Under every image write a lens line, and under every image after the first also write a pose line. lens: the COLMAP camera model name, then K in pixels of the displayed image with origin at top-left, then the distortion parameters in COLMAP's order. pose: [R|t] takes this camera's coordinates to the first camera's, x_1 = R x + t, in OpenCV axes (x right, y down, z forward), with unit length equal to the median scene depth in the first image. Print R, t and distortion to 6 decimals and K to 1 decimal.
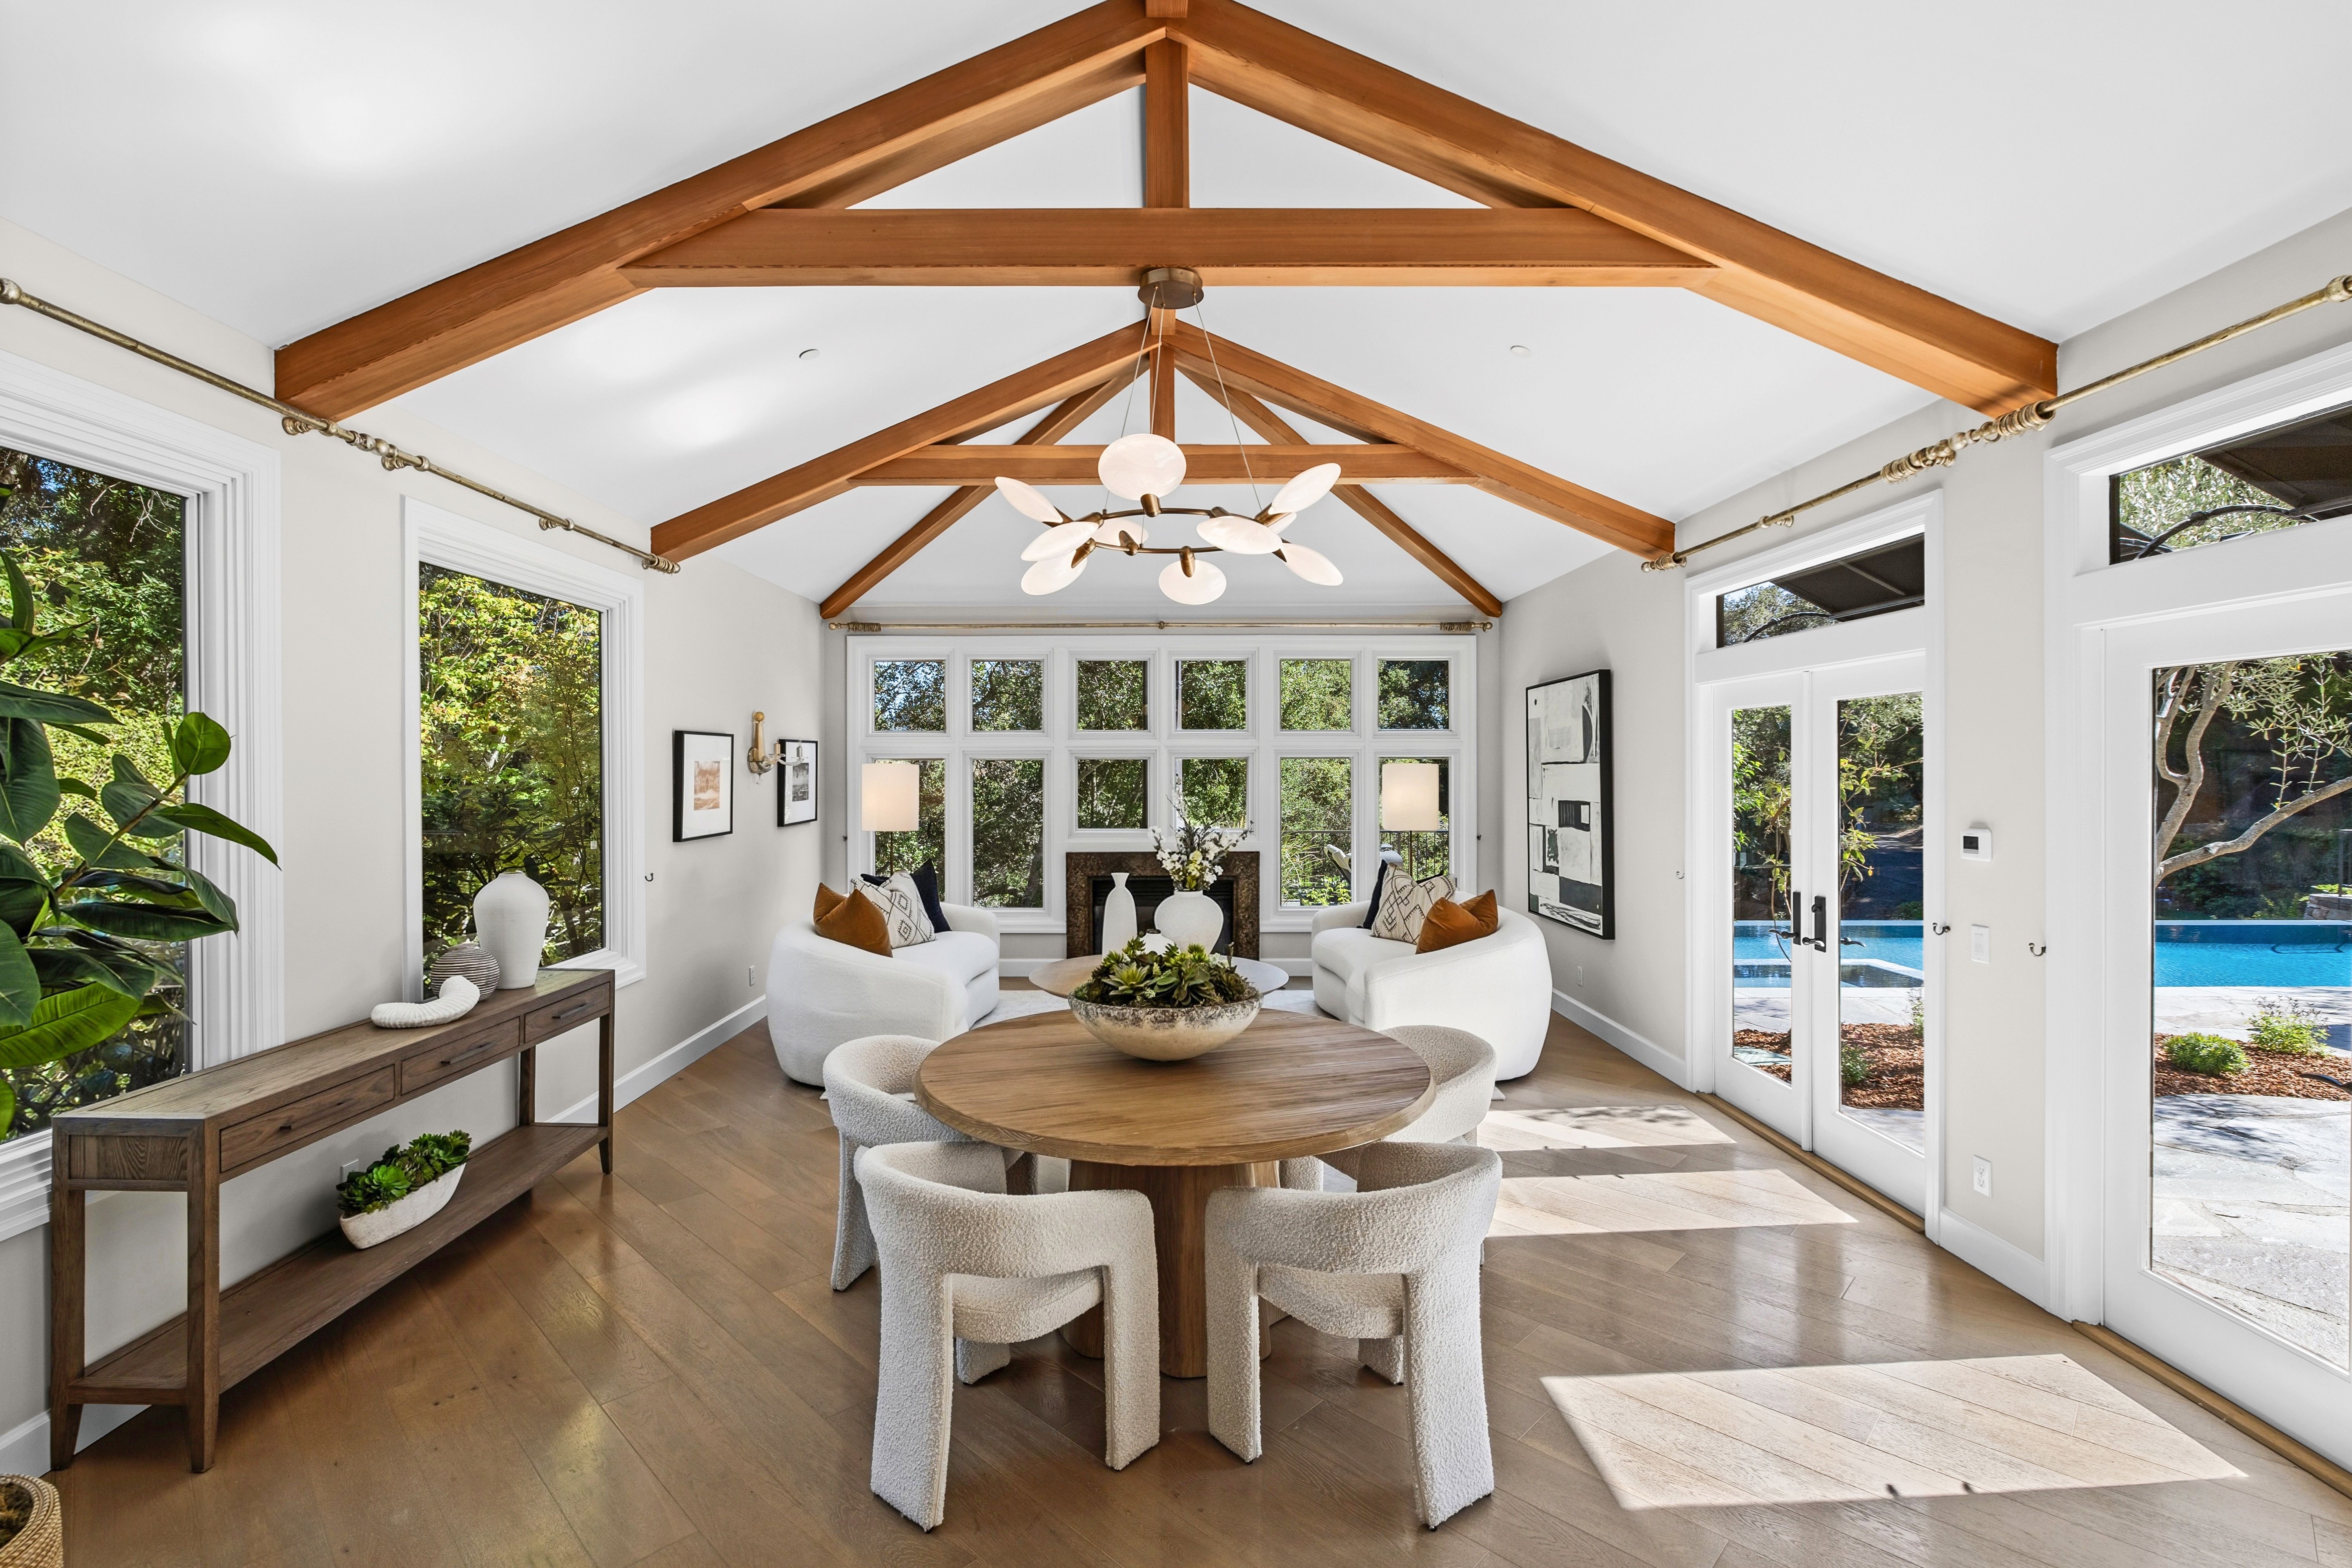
lens RADIAL K [[1066.8, 0, 1163.1], [0, 1066.8, 775.0], [0, 0, 1]] dist [-0.003865, -0.000142]
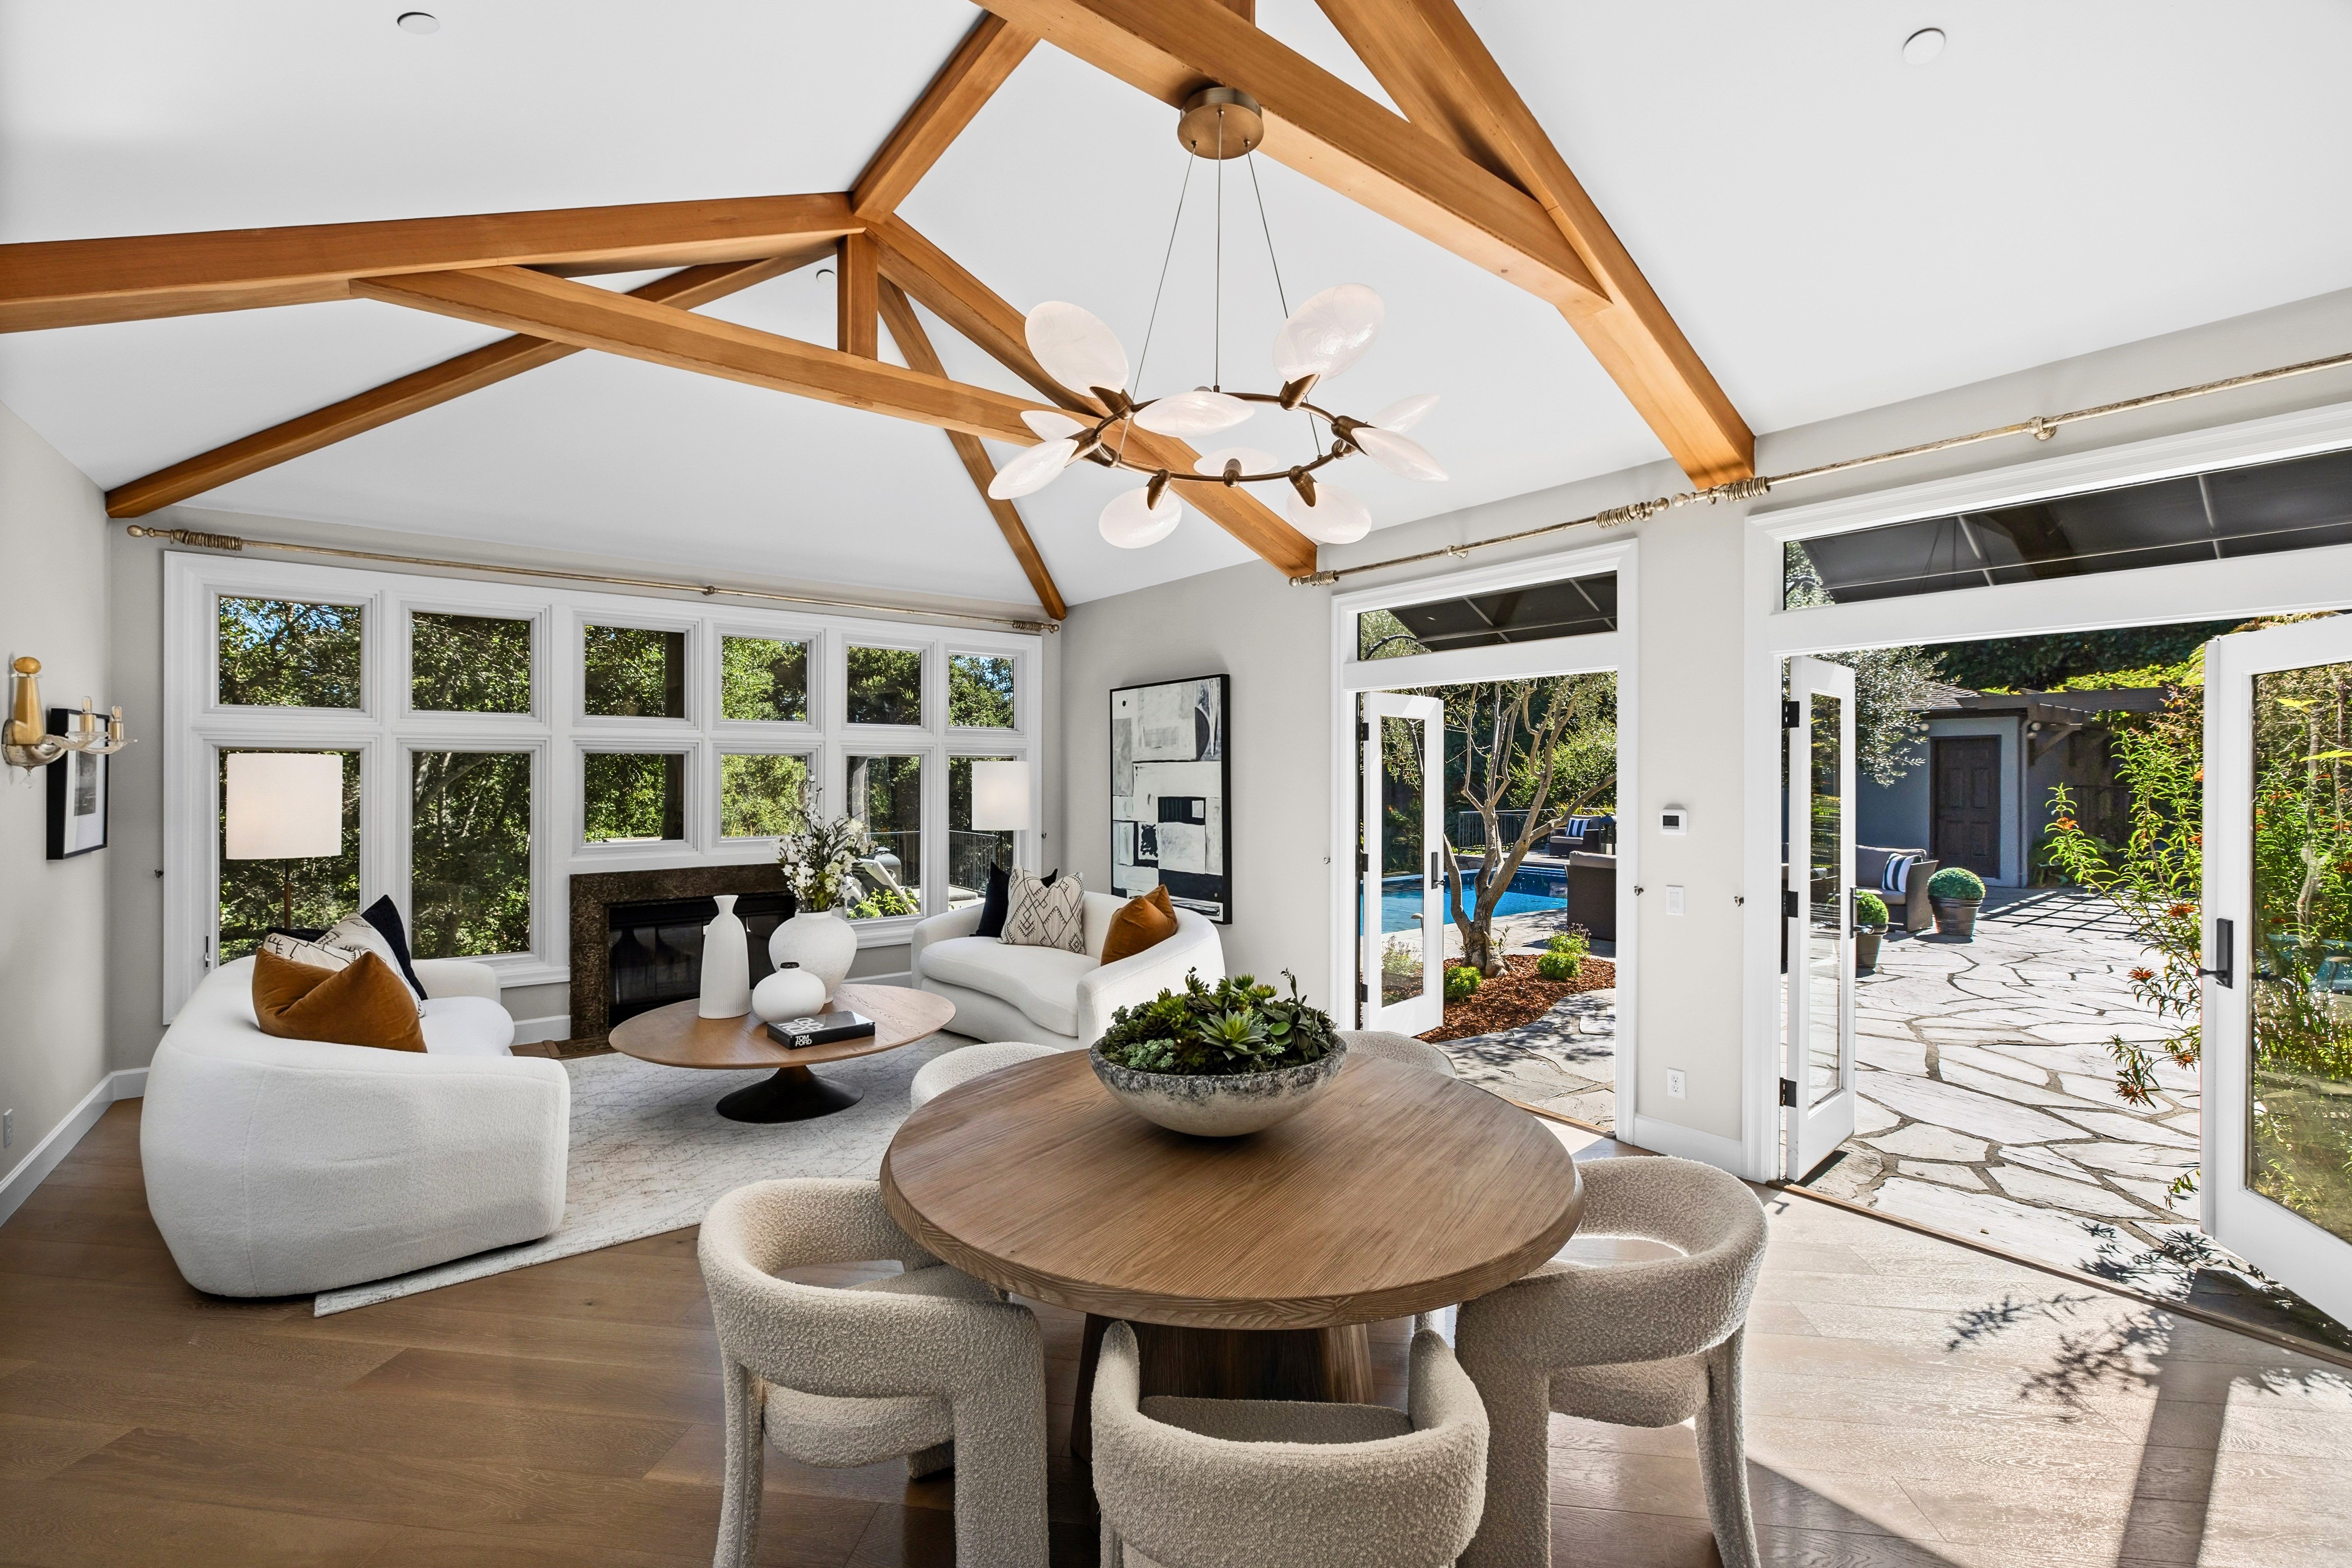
lens RADIAL K [[987.9, 0, 1168.8], [0, 987.9, 777.4], [0, 0, 1]] dist [0.000868, 0.000222]
pose [[0.797197, 0.000359, 0.603719, -0.222556], [0.001831, 0.999994, -0.003012, 0.007750], [-0.603716, 0.003507, 0.797192, 0.225299]]
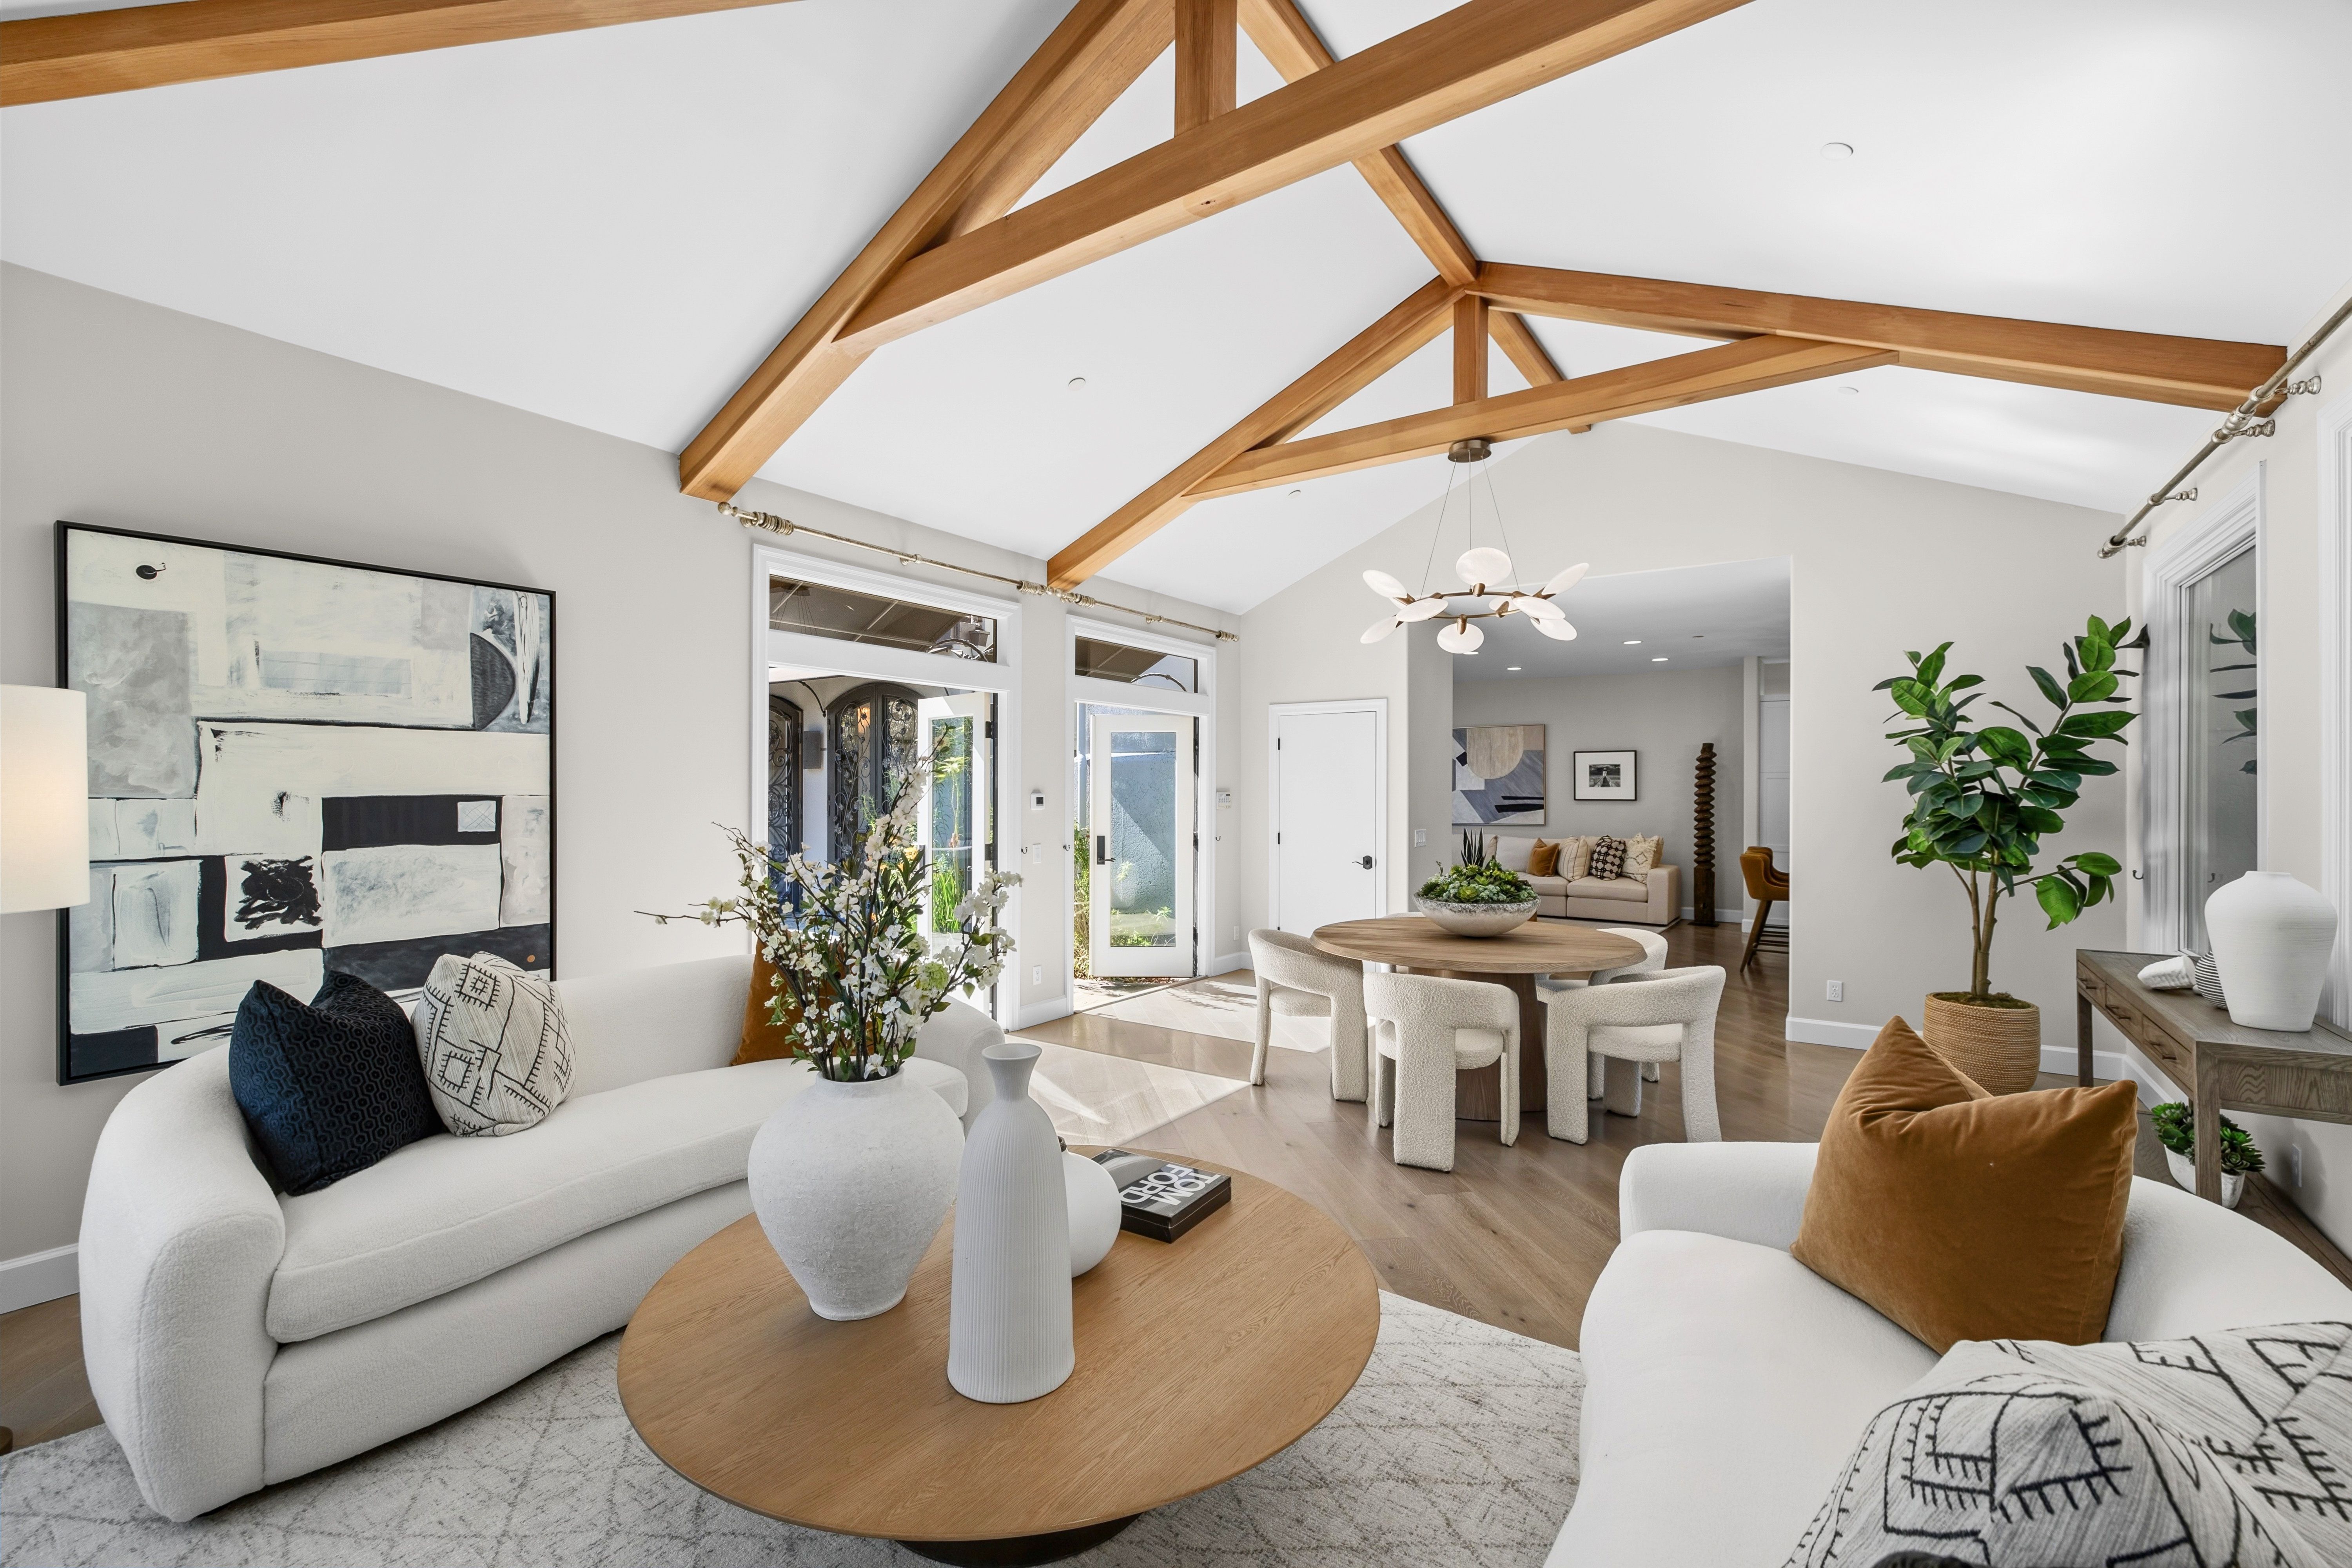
lens RADIAL K [[989.5, 0, 1175.8], [0, 989.5, 800.4], [0, 0, 1]] dist [-0.000335, 0.000304]
pose [[-0.810251, -0.012510, 0.585949, -0.242527], [0.000805, 0.999747, 0.022459, 0.015501], [-0.586082, 0.018669, -0.810036, 1.202871]]
